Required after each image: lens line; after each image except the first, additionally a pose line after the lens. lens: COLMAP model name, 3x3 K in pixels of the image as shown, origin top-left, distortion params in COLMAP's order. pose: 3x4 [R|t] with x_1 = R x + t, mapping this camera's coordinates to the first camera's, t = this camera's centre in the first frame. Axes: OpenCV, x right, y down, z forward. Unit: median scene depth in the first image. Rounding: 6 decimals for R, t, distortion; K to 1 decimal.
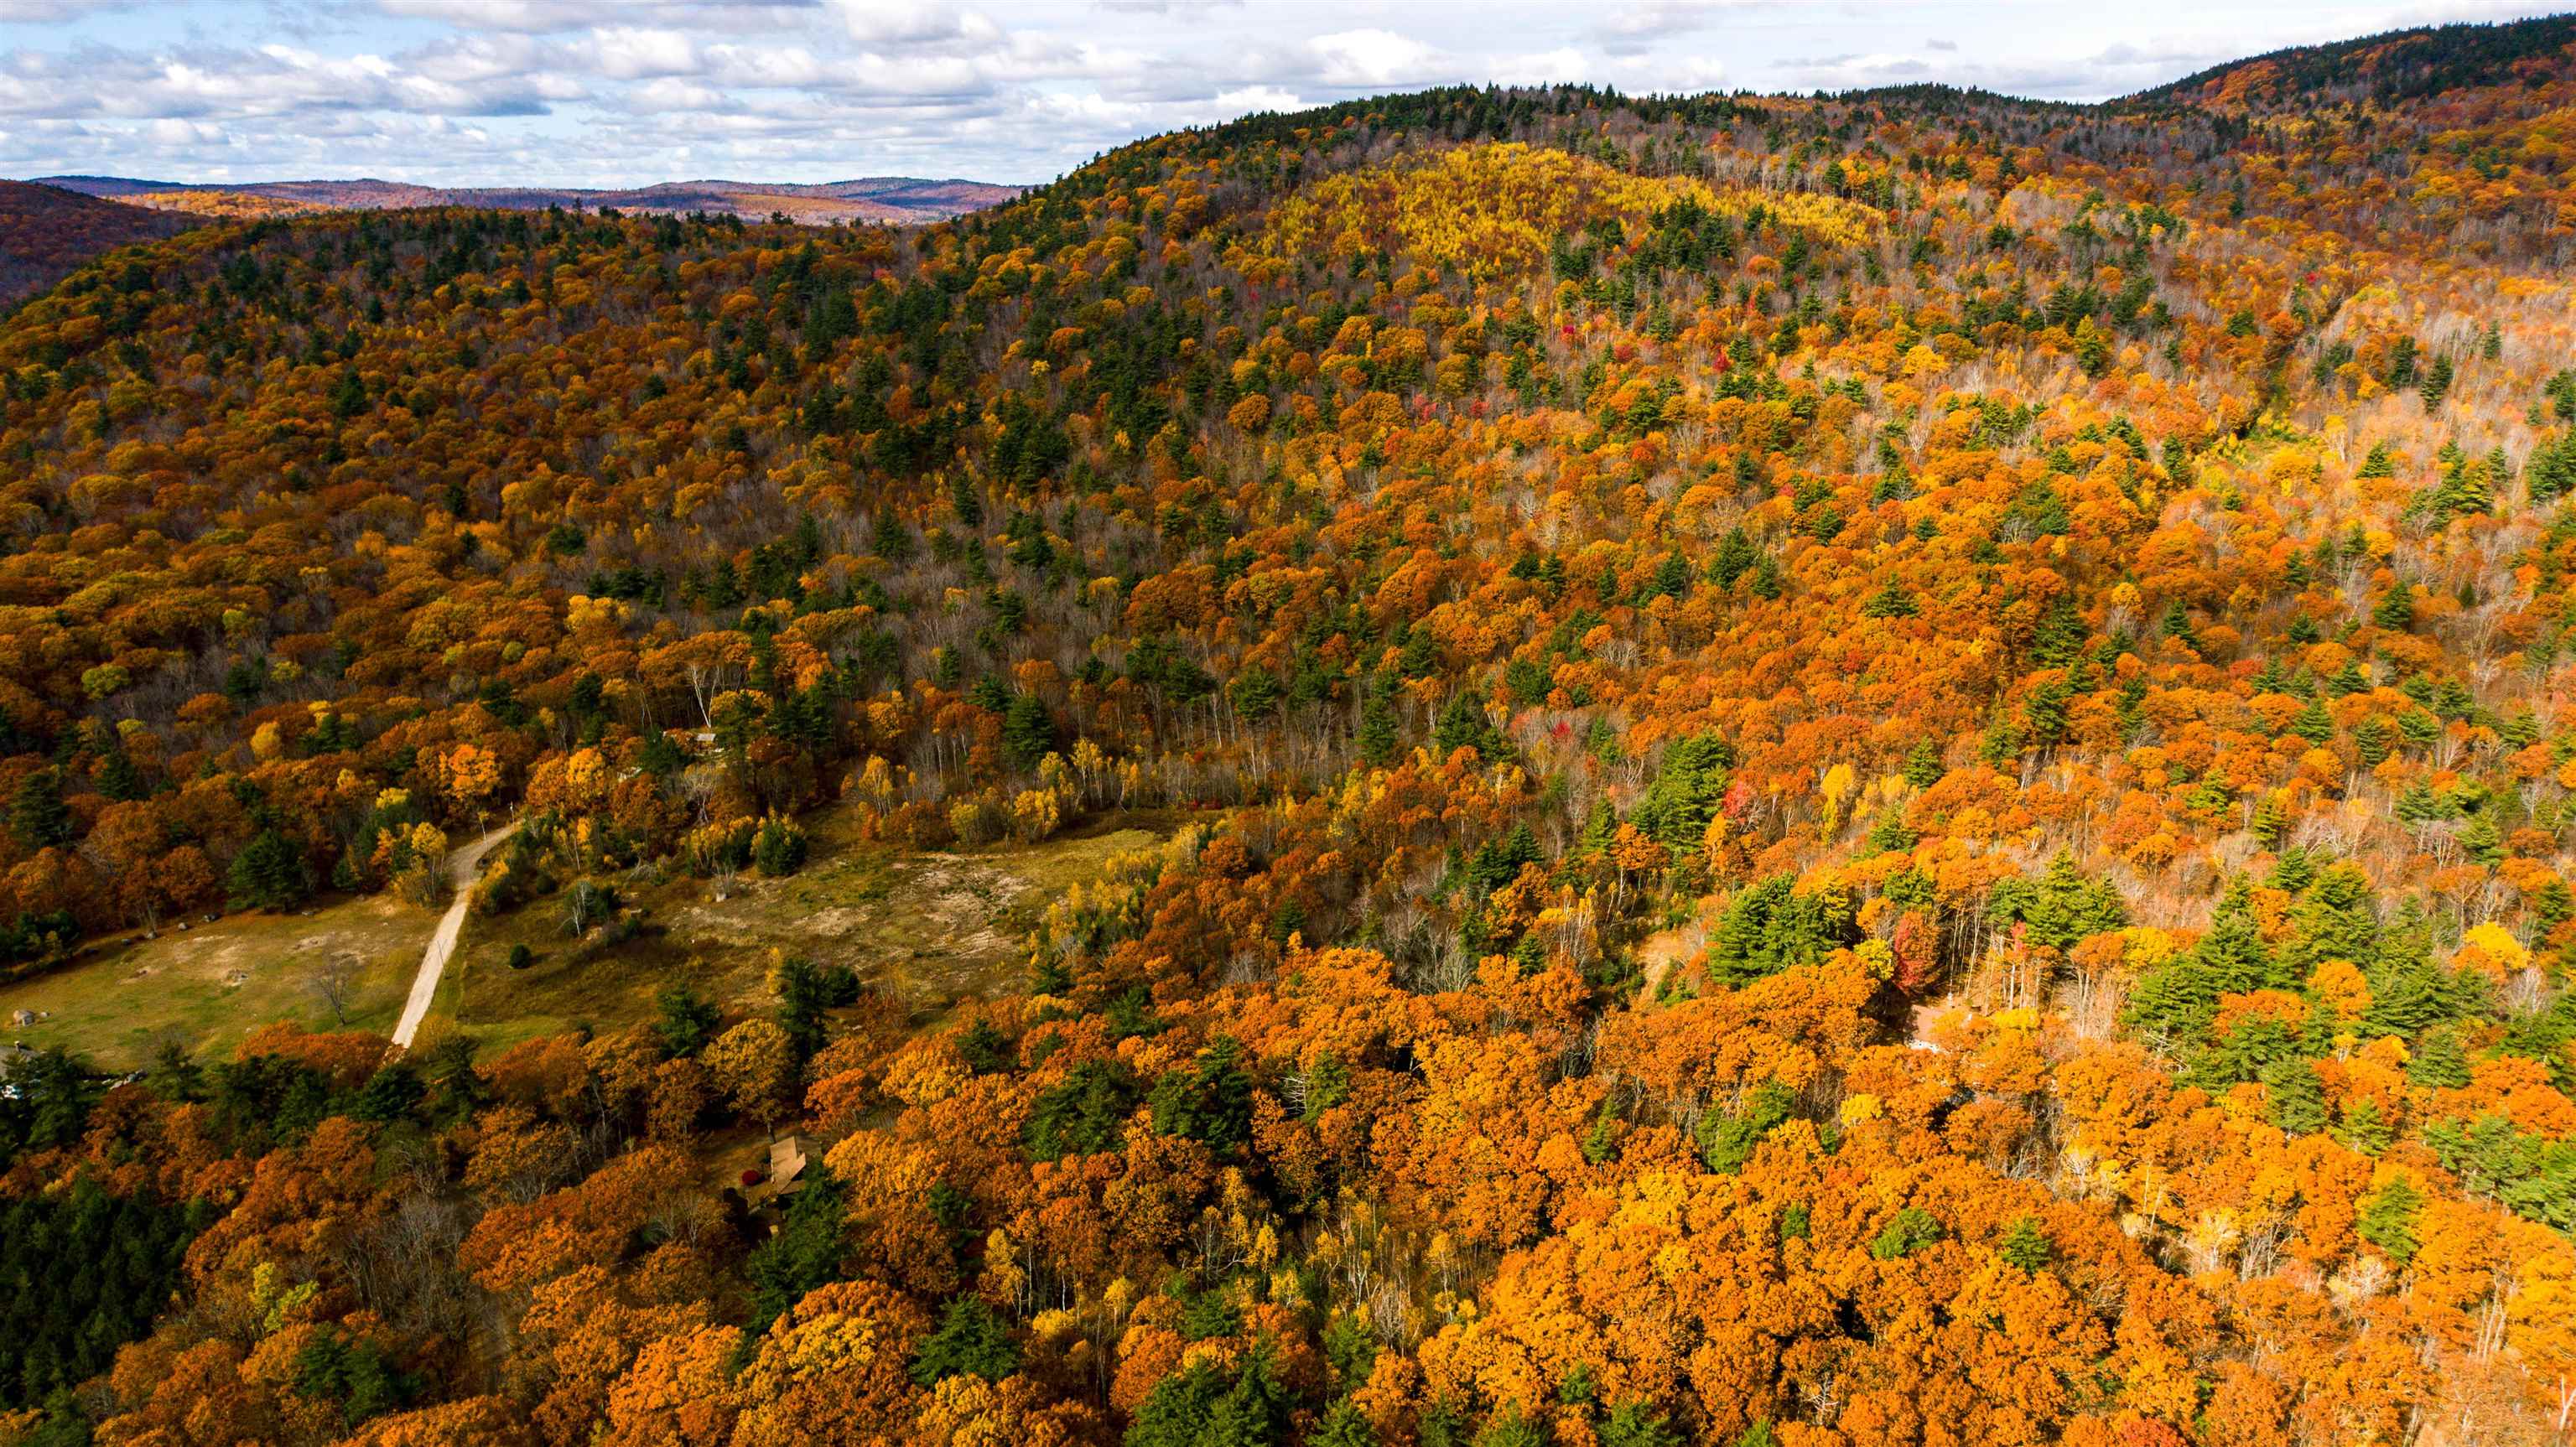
lens RADIAL K [[1743.9, 0, 1291.7], [0, 1743.9, 723.6], [0, 0, 1]] dist [-0.014761, 0.016029]
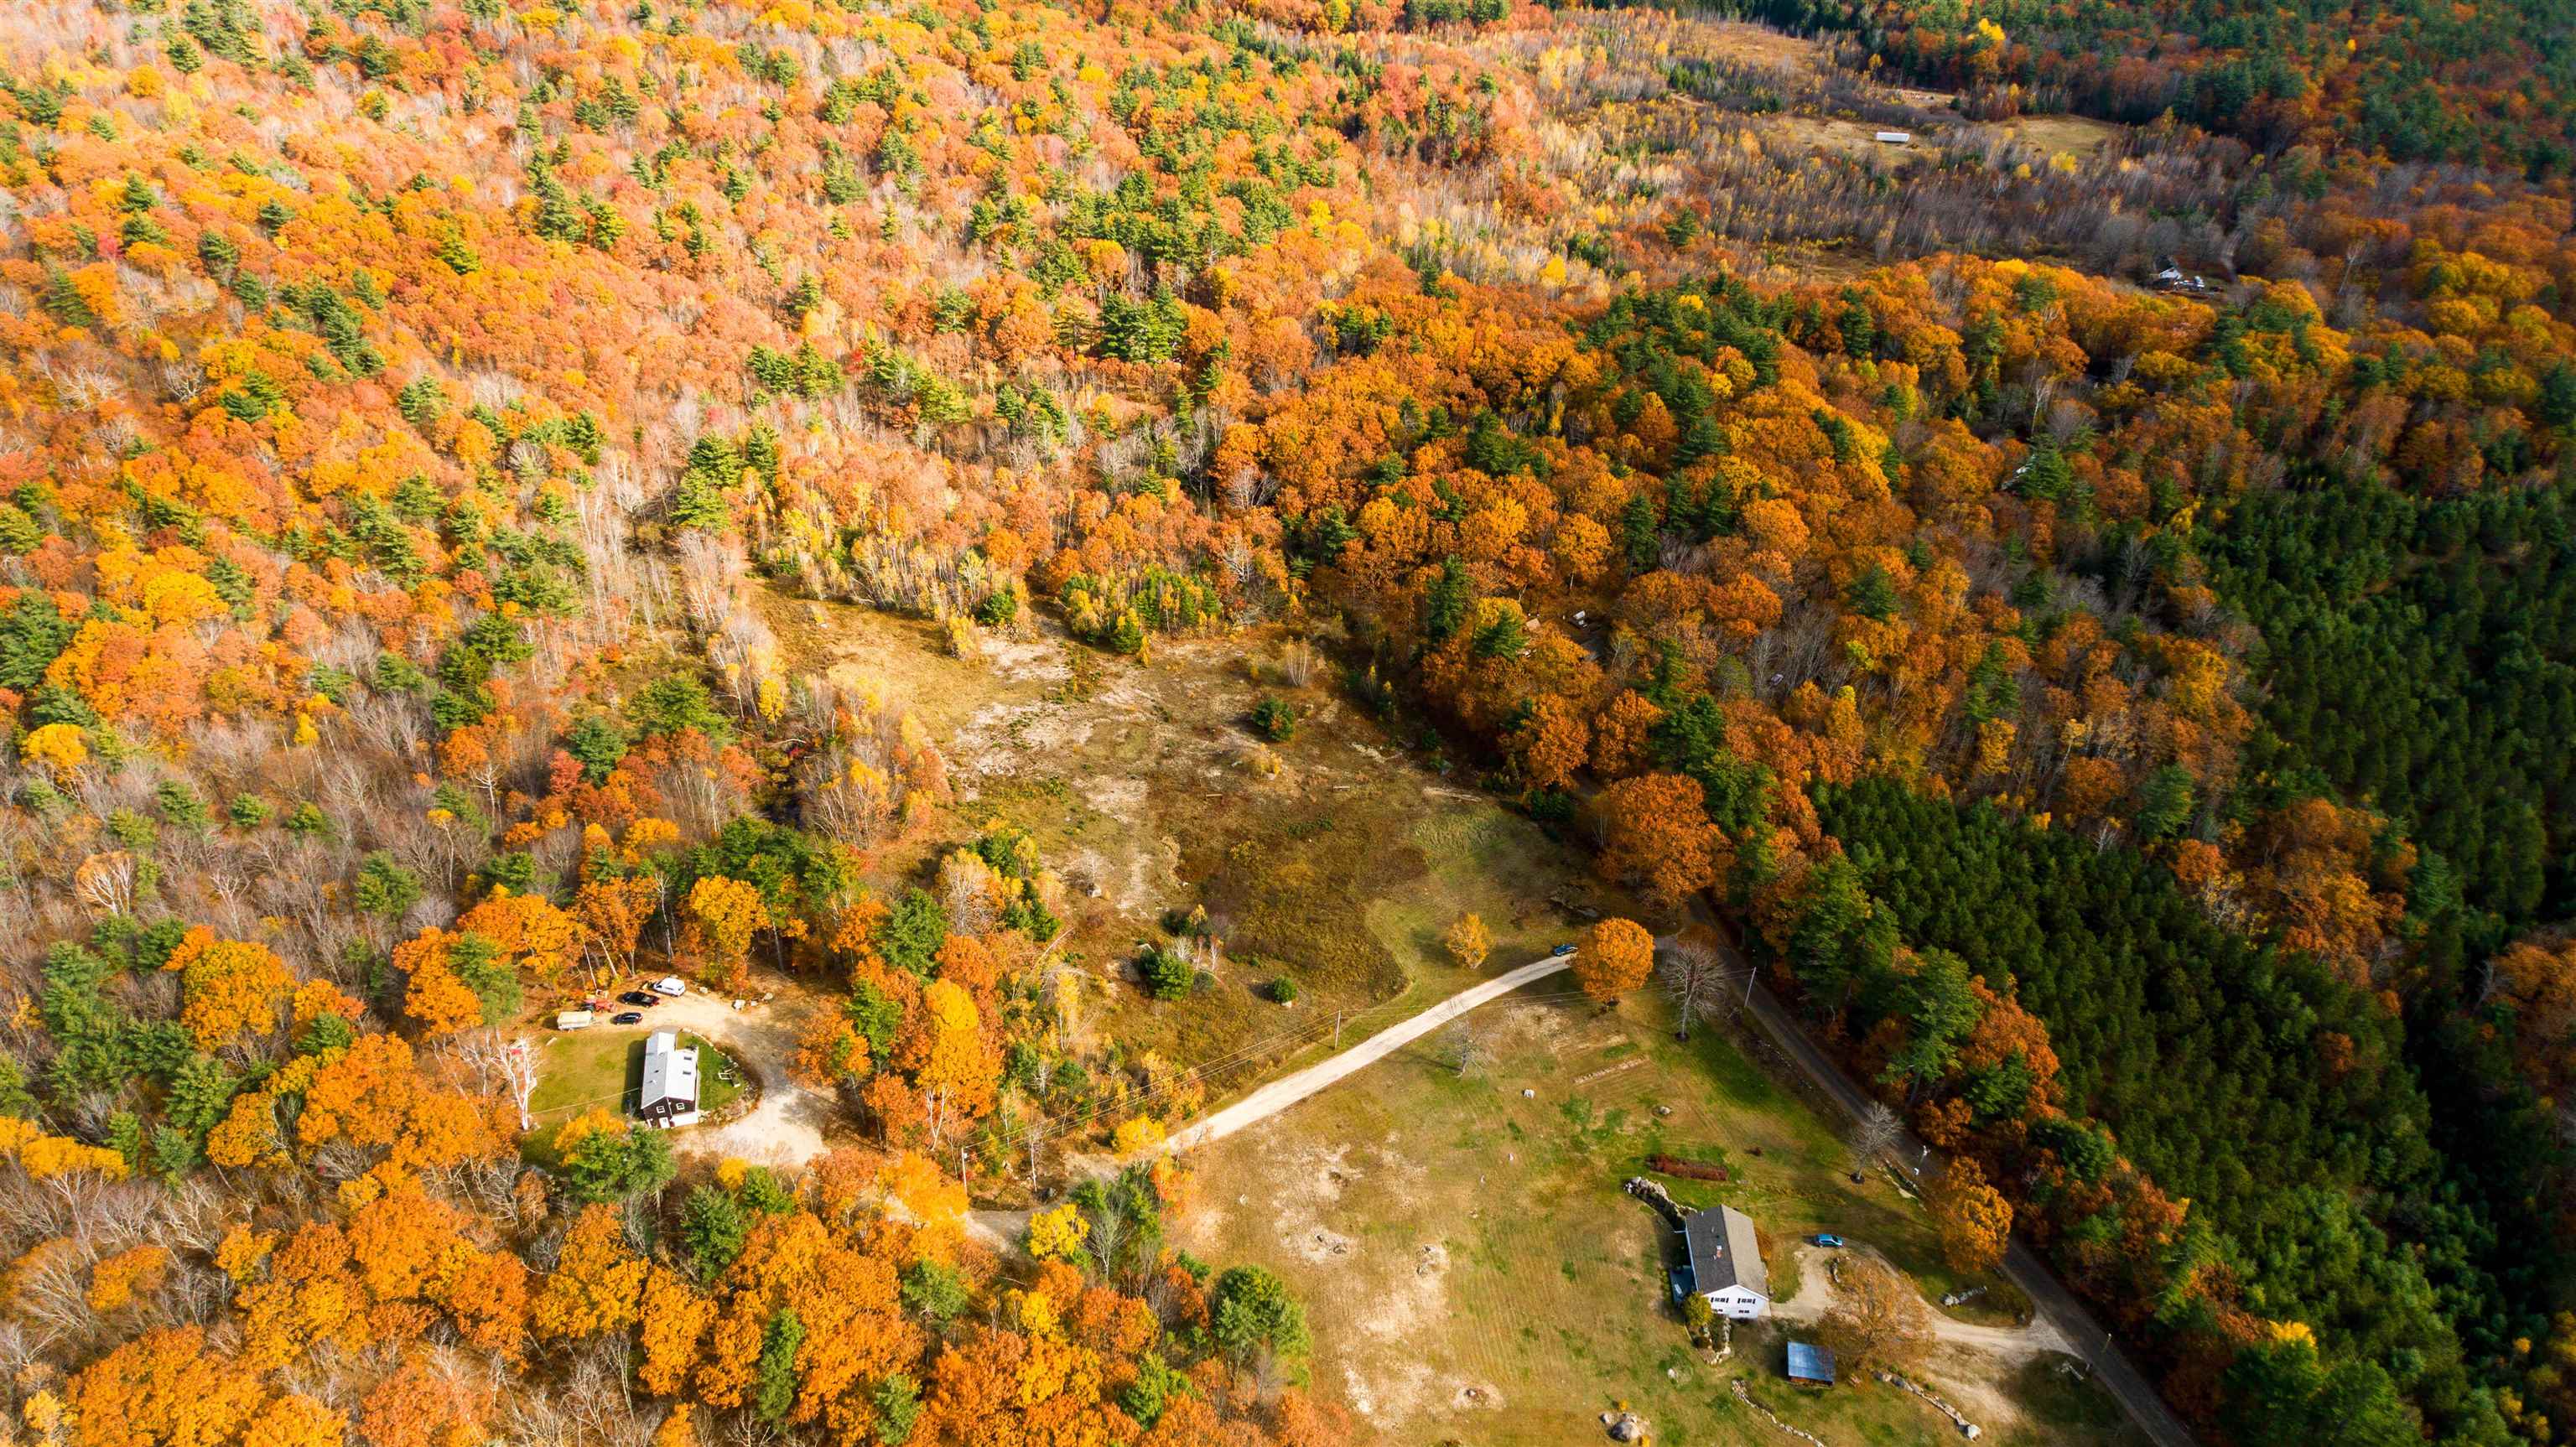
lens RADIAL K [[1743.9, 0, 1285.9], [0, 1743.9, 713.5], [0, 0, 1]] dist [-0.014761, 0.016029]
pose [[-0.360988, -0.515147, 0.777375, -0.578952], [0.279490, 0.735504, 0.617186, -0.273088], [-0.889704, 0.440065, -0.121529, 0.584806]]
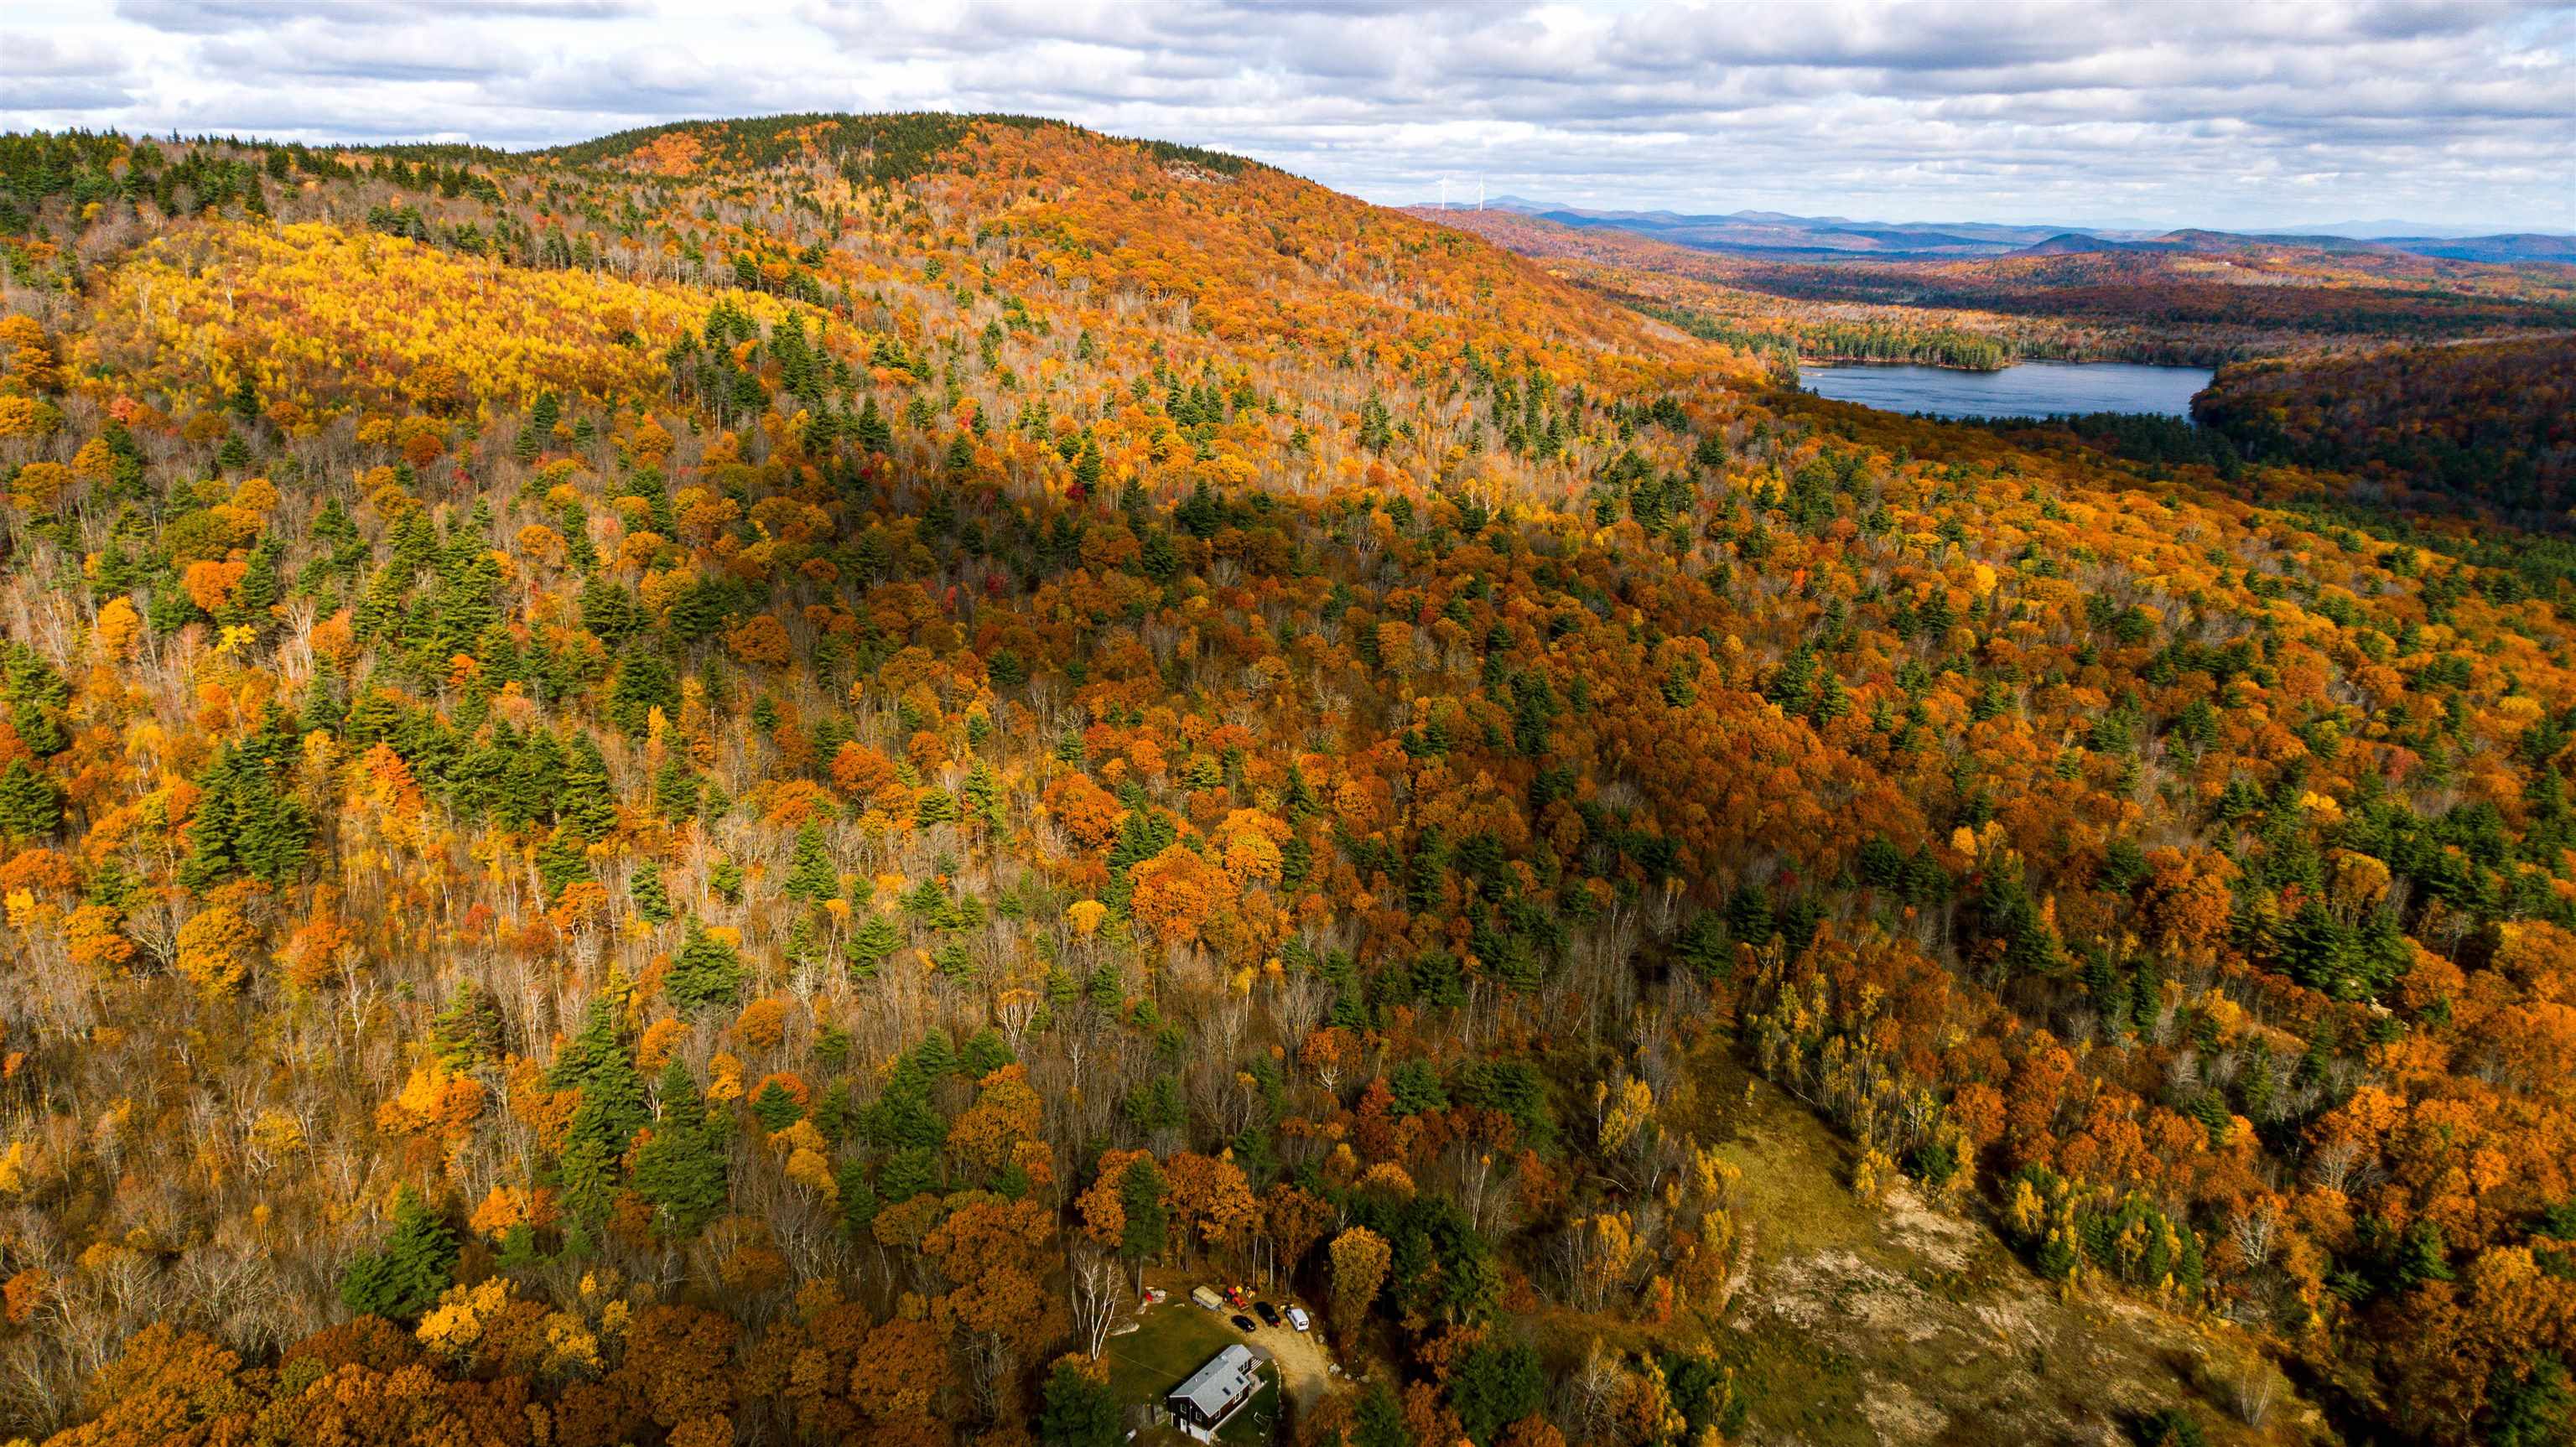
lens RADIAL K [[1743.9, 0, 1289.8], [0, 1743.9, 722.2], [0, 0, 1]] dist [-0.014761, 0.016029]
pose [[0.472672, -0.233370, 0.849776, -0.544140], [0.244792, 0.961118, 0.127786, -0.187785], [-0.846556, 0.147617, 0.511421, 0.461240]]
